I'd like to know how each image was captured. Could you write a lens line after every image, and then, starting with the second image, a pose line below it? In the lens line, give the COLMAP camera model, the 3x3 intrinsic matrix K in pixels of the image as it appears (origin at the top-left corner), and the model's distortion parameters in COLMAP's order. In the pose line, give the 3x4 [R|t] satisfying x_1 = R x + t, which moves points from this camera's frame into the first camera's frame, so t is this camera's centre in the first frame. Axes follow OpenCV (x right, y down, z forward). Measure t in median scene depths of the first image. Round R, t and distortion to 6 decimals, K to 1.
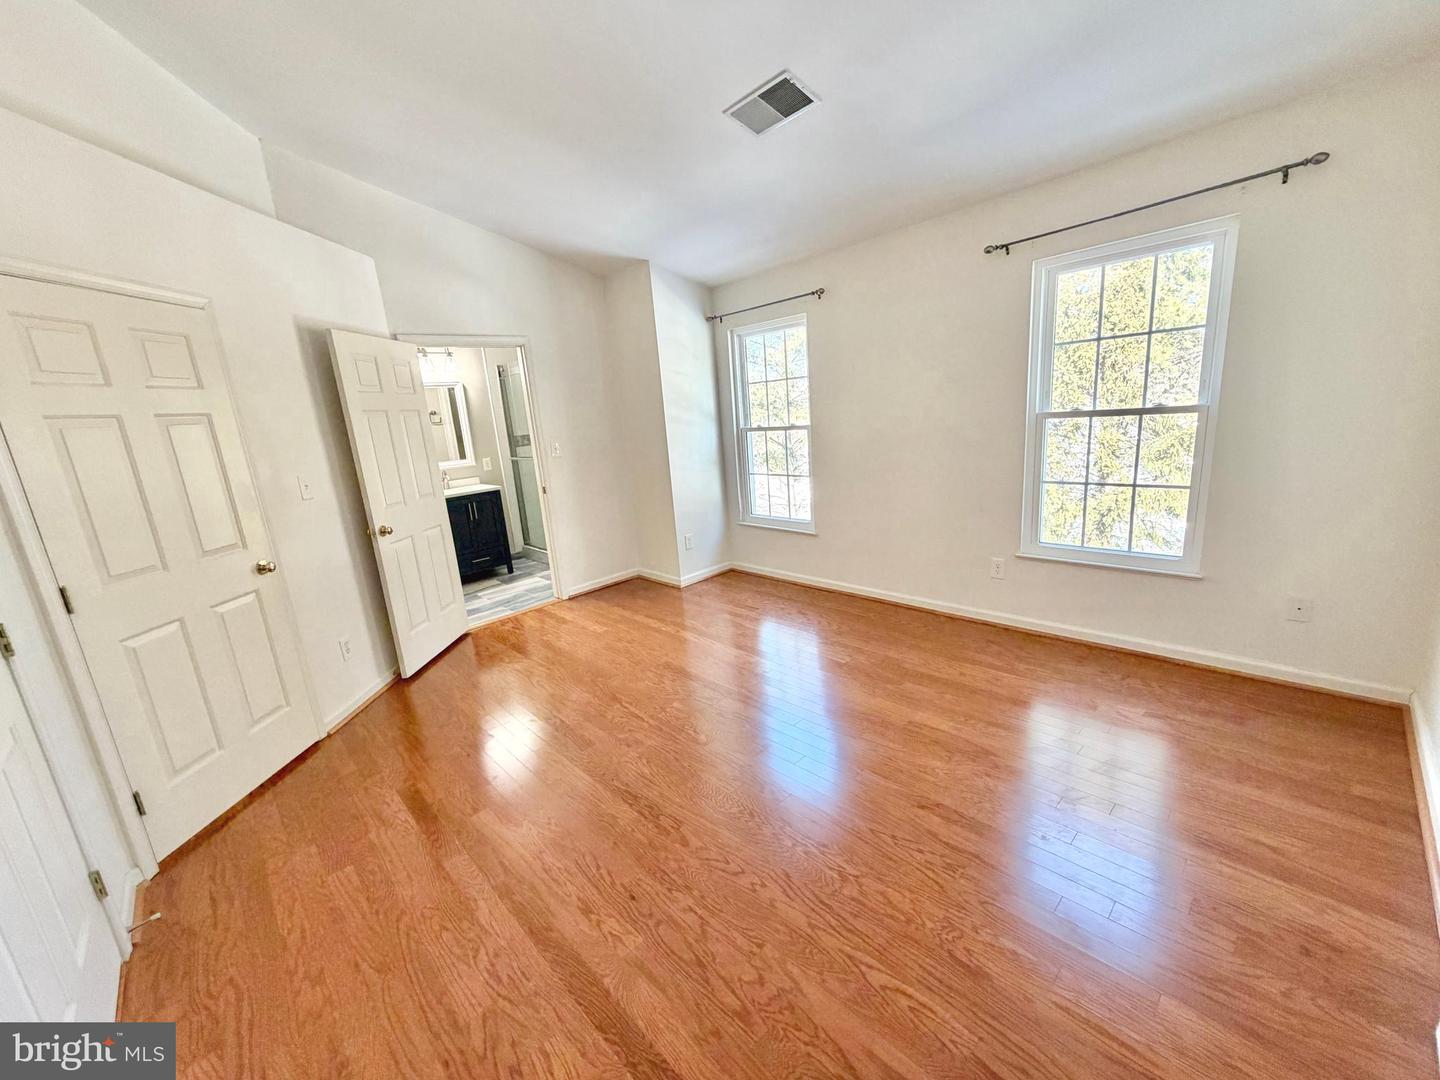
lens RADIAL K [[572.4, 0, 714.7], [0, 572.4, 537.0], [0, 0, 1]] dist [-0.001629, 0.000736]
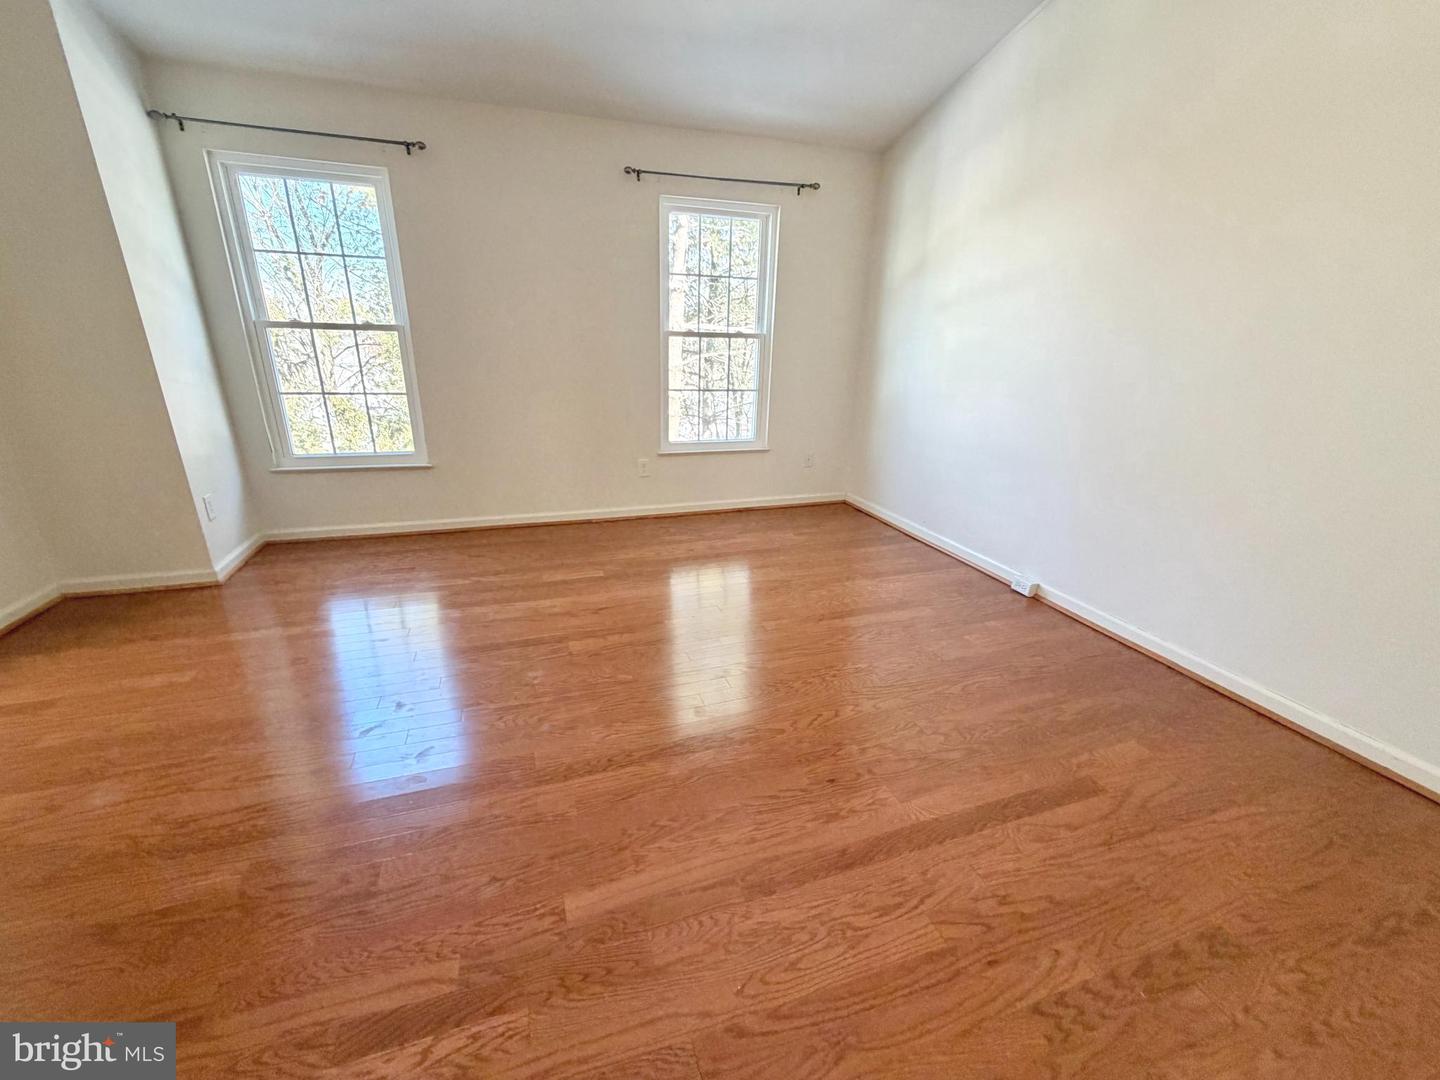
lens RADIAL K [[572.4, 0, 711.4], [0, 572.4, 539.8], [0, 0, 1]] dist [-0.001629, 0.000736]
pose [[0.419968, -0.215041, 0.881694, -0.557127], [0.139712, 0.975260, 0.171314, 0.019224], [-0.896720, 0.051237, 0.439622, 0.408704]]
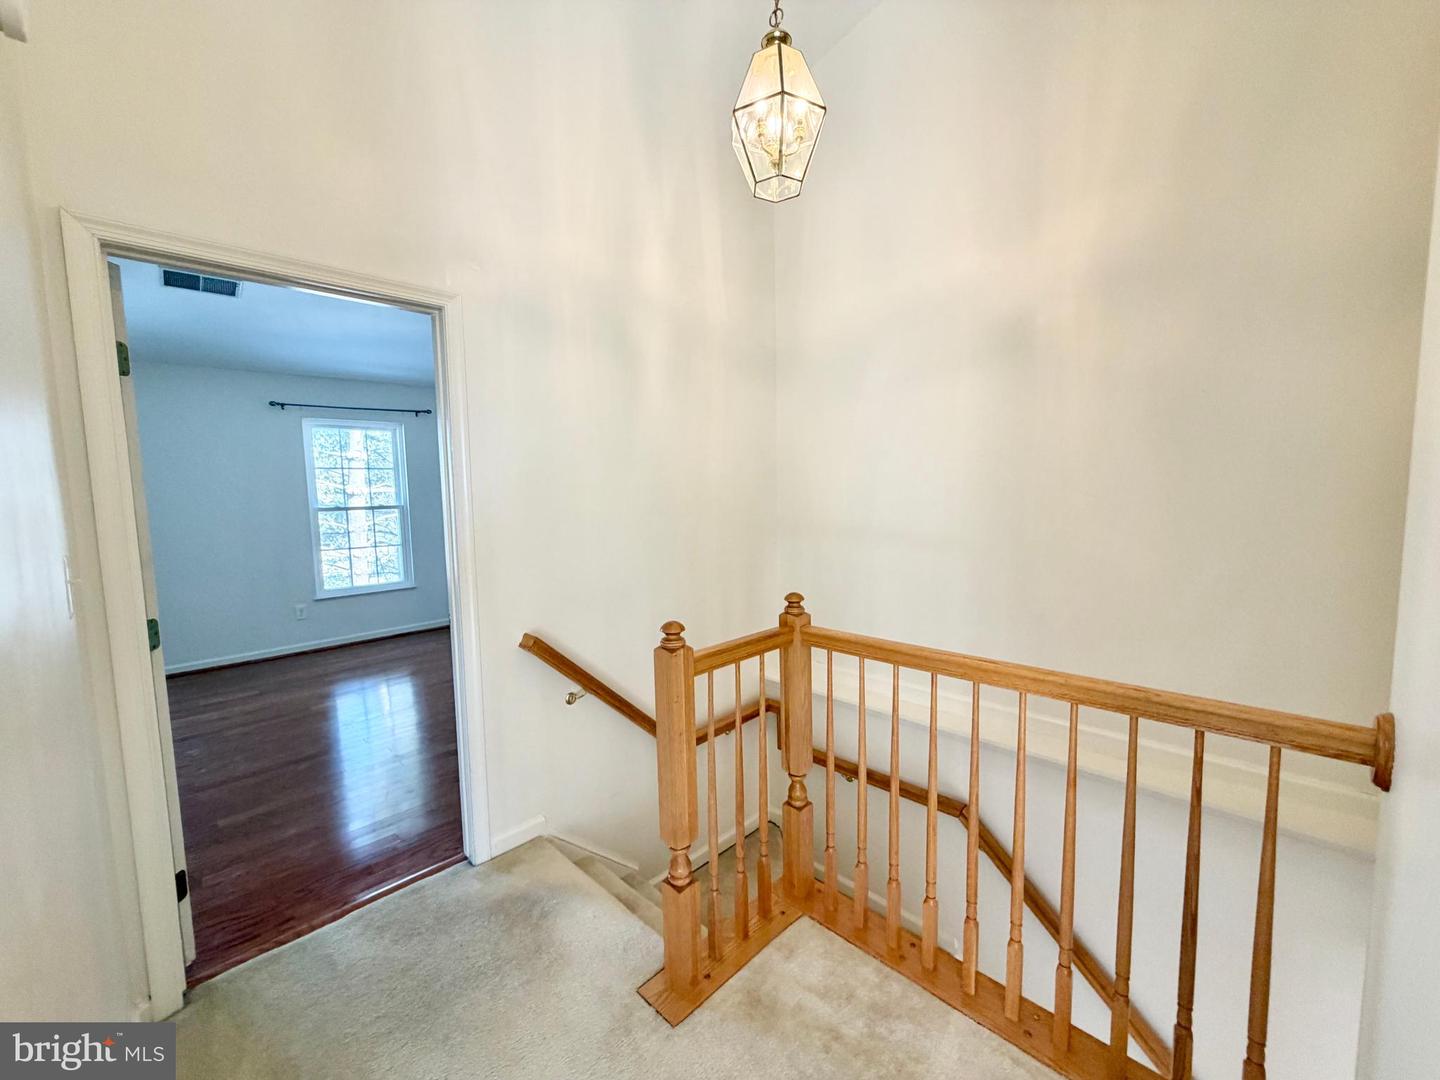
lens RADIAL K [[572.4, 0, 724.7], [0, 572.4, 535.5], [0, 0, 1]] dist [-0.001629, 0.000736]
pose [[-0.044284, -0.006080, 0.999000, -1.108123], [0.238547, 0.970991, 0.016484, 0.108464], [-0.970121, 0.239039, -0.041549, -0.037308]]
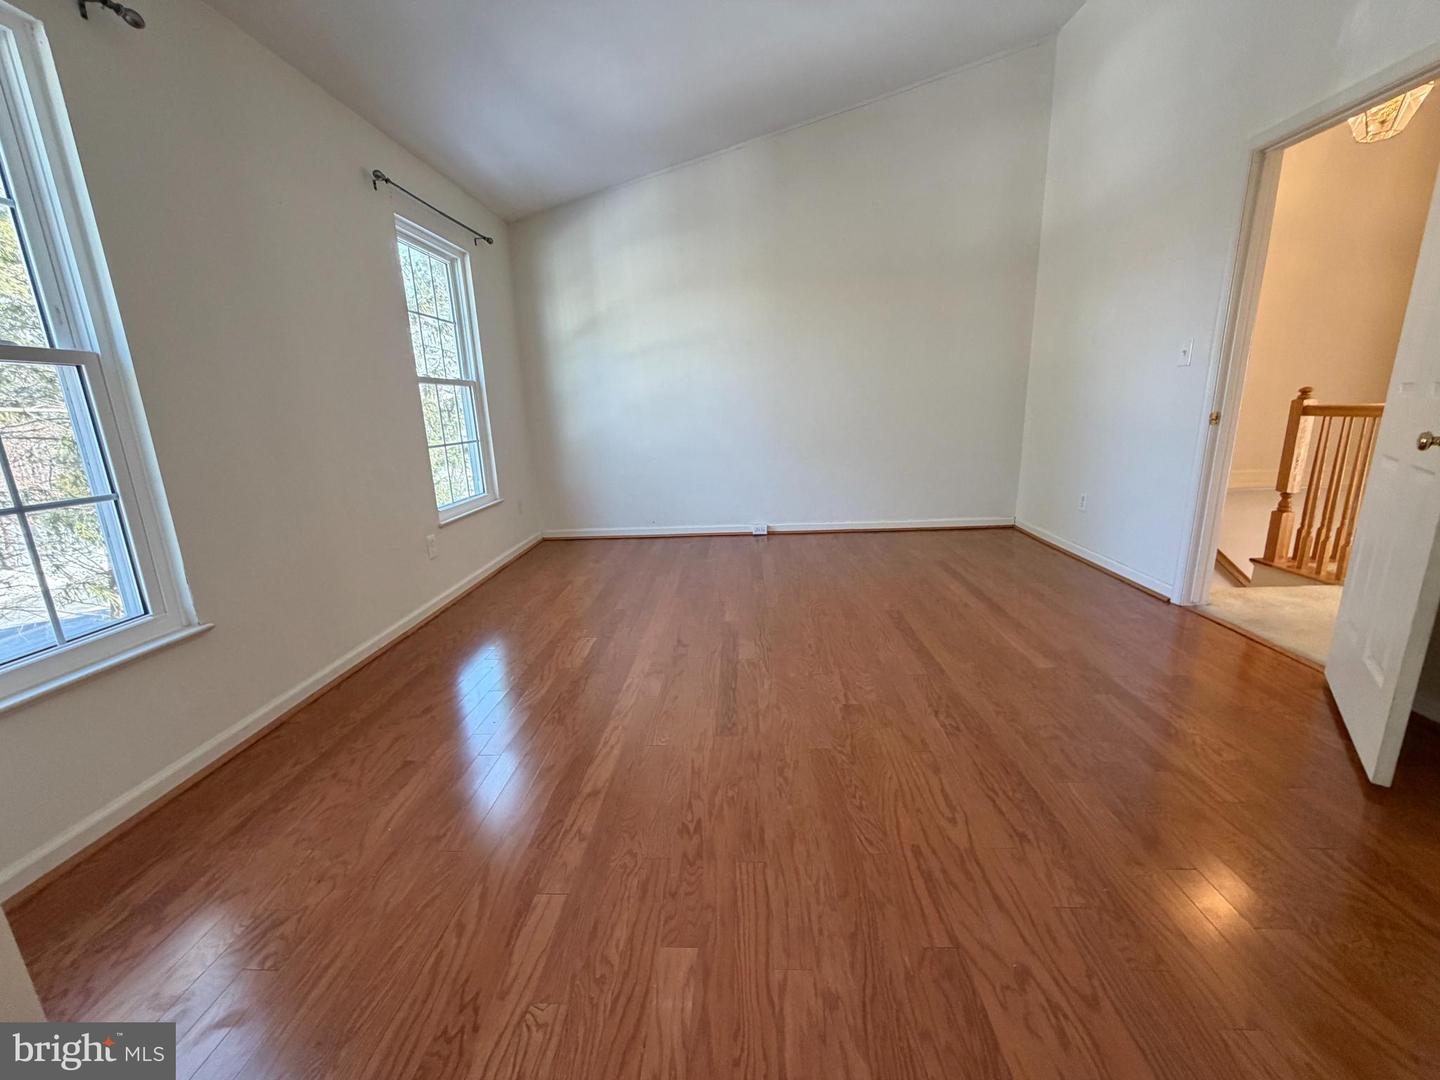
lens RADIAL K [[572.4, 0, 711.3], [0, 572.4, 548.6], [0, 0, 1]] dist [-0.001629, 0.000736]
pose [[-0.686308, -0.073314, 0.723607, -0.513493], [0.246562, 0.912540, 0.326310, -0.143050], [-0.684243, 0.402363, -0.608207, 1.377696]]
